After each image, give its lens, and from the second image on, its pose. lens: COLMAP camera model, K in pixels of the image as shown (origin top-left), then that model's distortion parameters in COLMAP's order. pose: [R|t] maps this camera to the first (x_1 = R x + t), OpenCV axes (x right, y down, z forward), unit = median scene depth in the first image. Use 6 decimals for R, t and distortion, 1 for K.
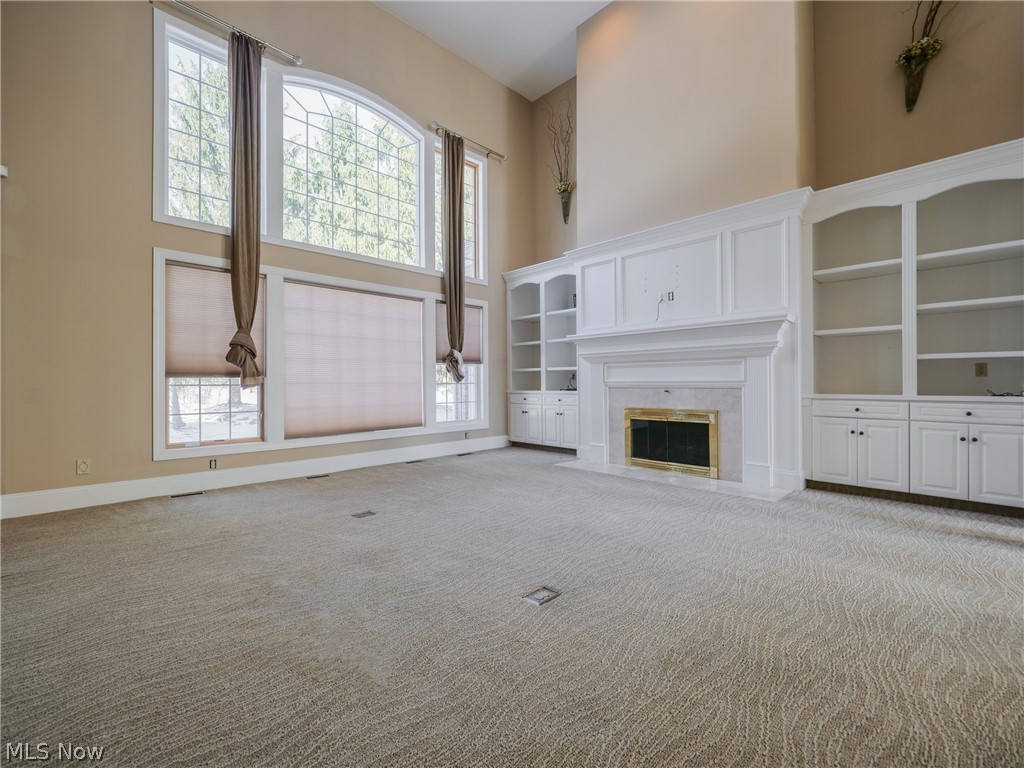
lens RADIAL K [[456.6, 0, 498.3], [0, 456.6, 383.4], [0, 0, 1]] dist [-0.003166, -0.000572]
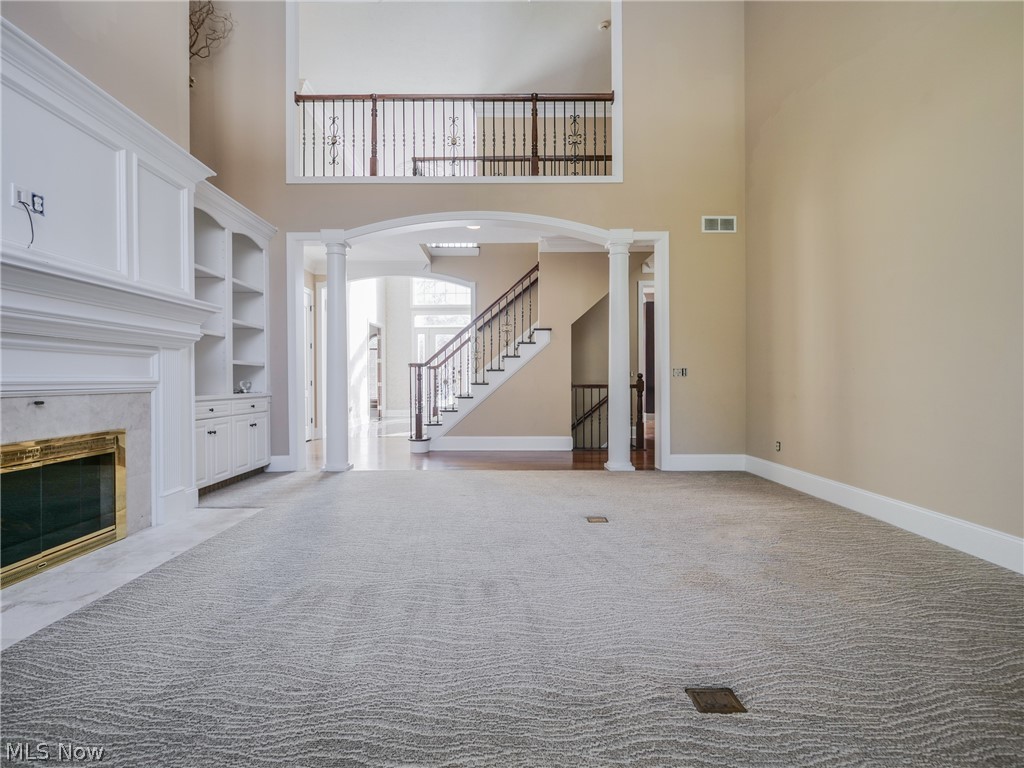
lens RADIAL K [[456.6, 0, 498.3], [0, 456.6, 383.4], [0, 0, 1]] dist [-0.003166, -0.000572]
pose [[-0.726312, 0.001828, 0.687363, -0.277162], [0.007355, 0.999960, 0.005112, -0.001935], [-0.687326, 0.008768, -0.726296, 0.945308]]
